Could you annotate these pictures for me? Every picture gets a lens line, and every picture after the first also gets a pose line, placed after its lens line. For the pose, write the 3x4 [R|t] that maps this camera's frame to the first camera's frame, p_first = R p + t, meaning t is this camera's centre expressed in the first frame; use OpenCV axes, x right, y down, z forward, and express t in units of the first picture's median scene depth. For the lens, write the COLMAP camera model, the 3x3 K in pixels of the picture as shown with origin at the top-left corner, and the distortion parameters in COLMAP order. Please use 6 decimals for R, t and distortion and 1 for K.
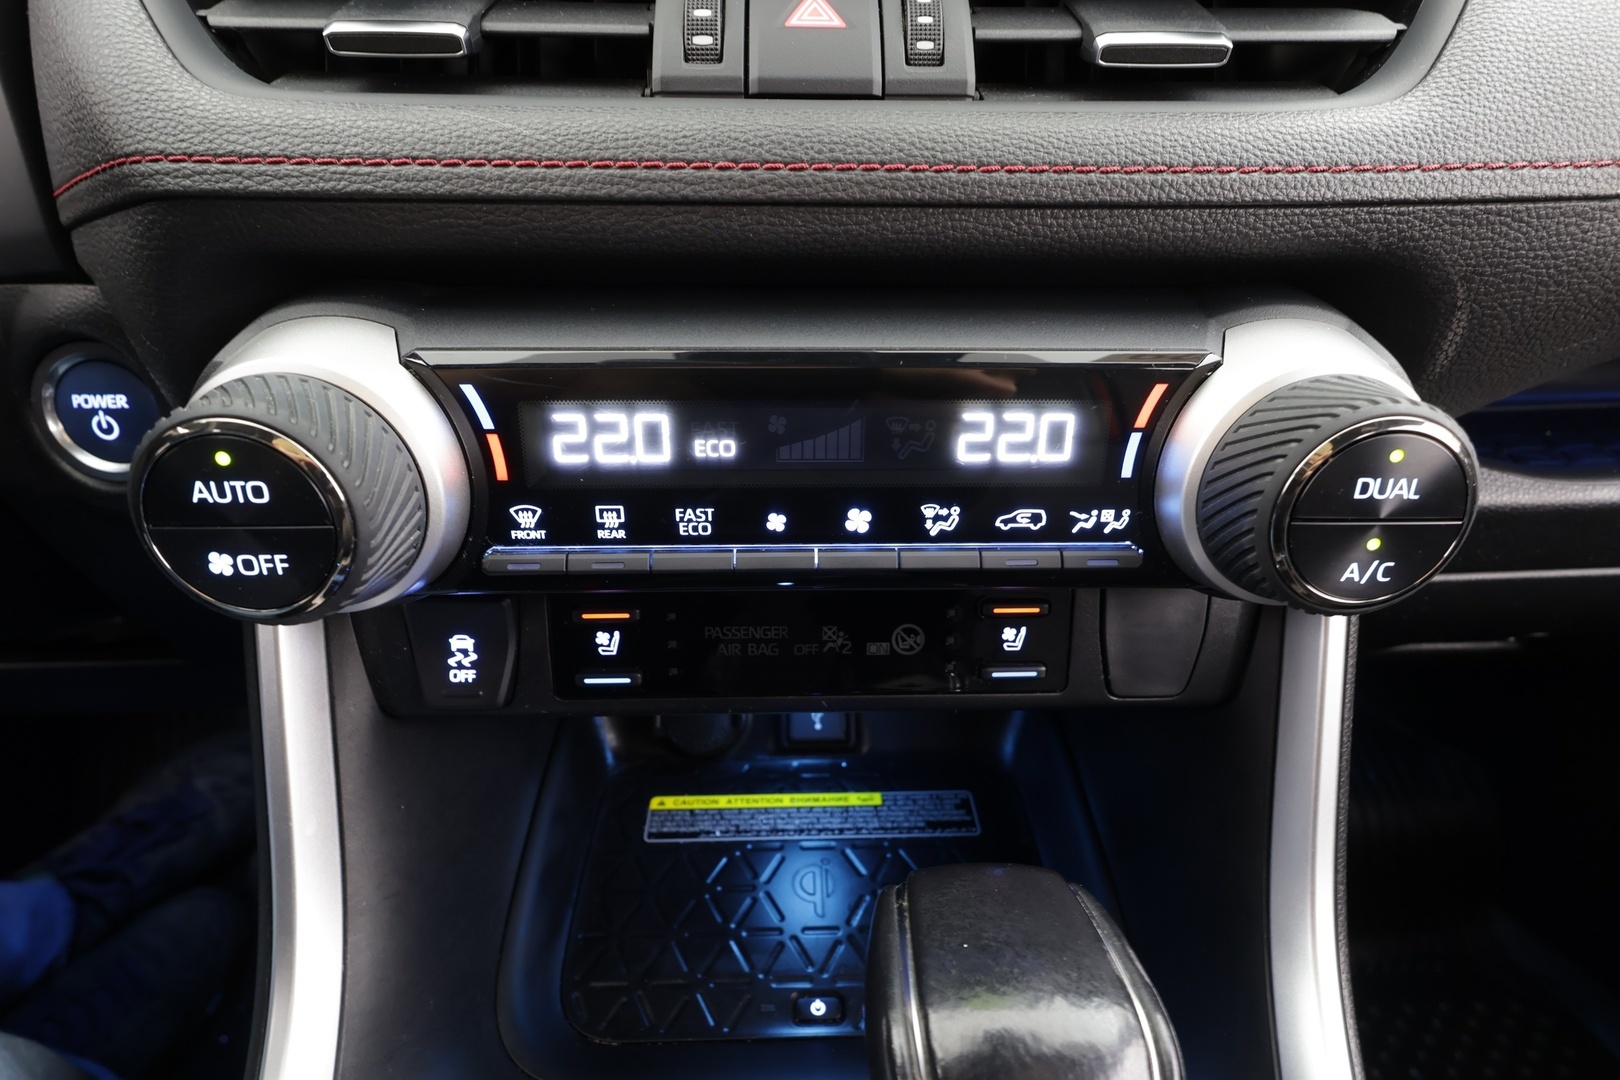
lens RADIAL K [[840.5, 0, 810.6], [0, 840.5, 536.4], [0, 0, 1]] dist [0.005385, -0.002059]
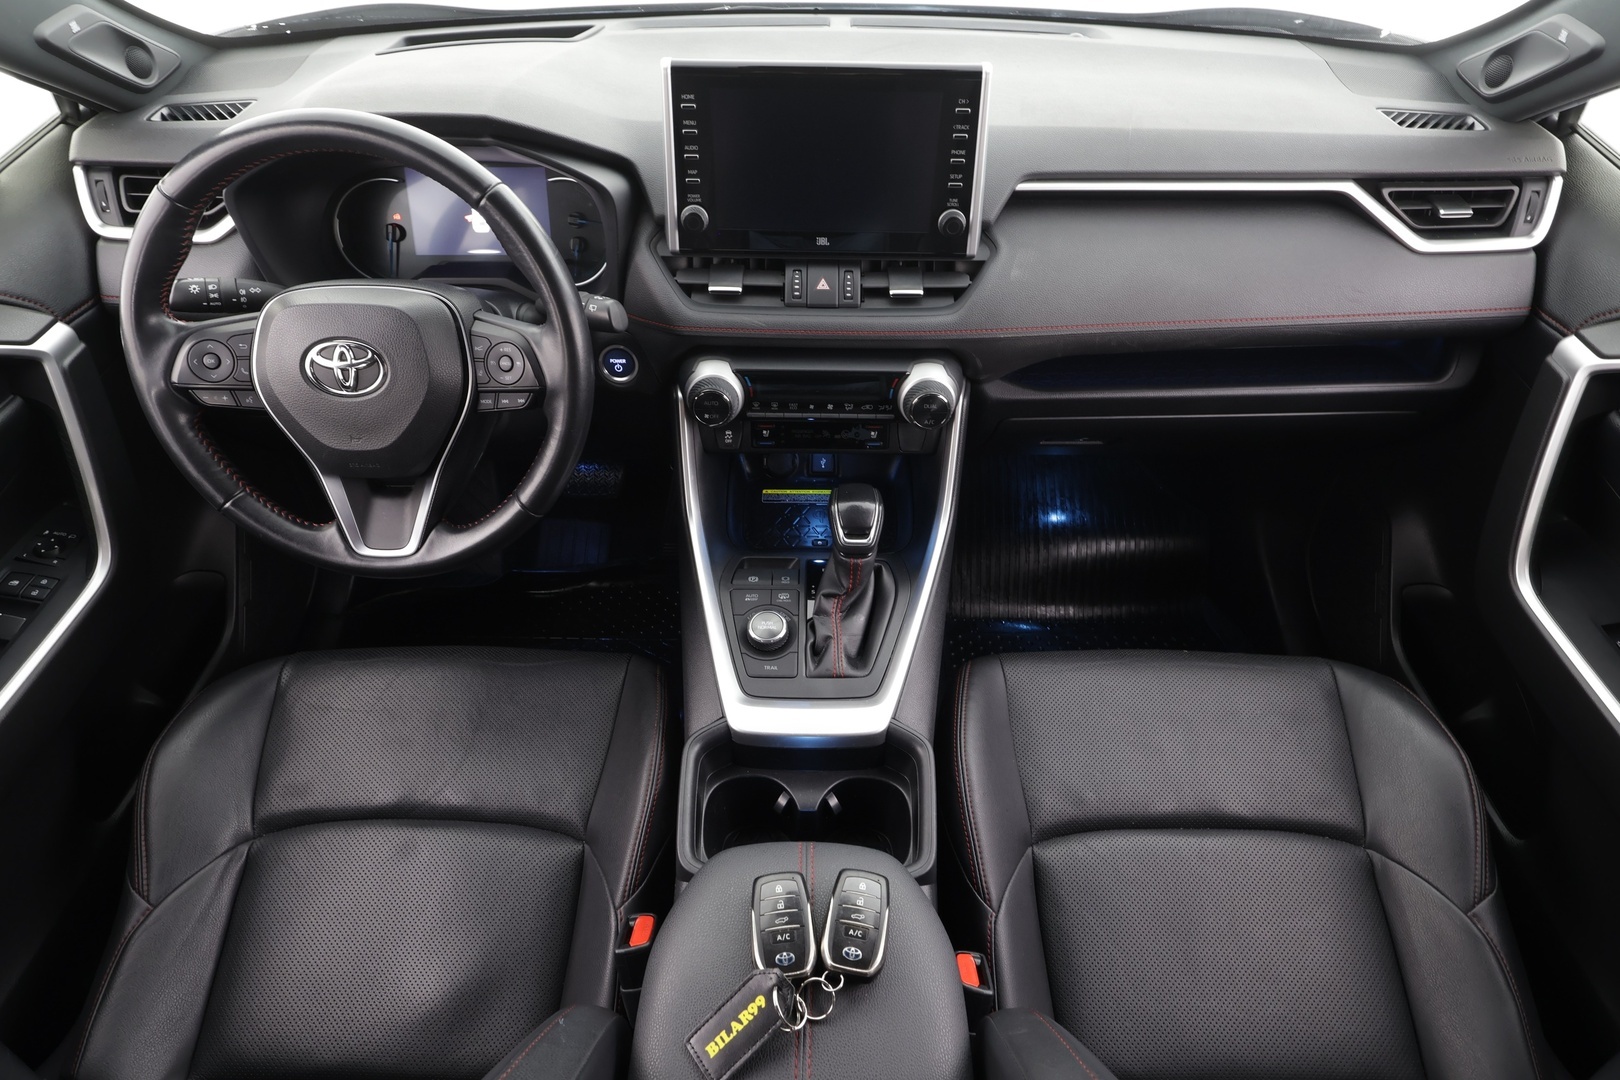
lens RADIAL K [[962.8, 0, 798.8], [0, 962.8, 544.5], [0, 0, 1]] dist [0.005789, 0.000192]
pose [[0.999036, 0.026351, -0.035111, 0.088598], [-0.017519, 0.972673, 0.231519, -0.479890], [0.040252, -0.230680, 0.972197, -4.064161]]
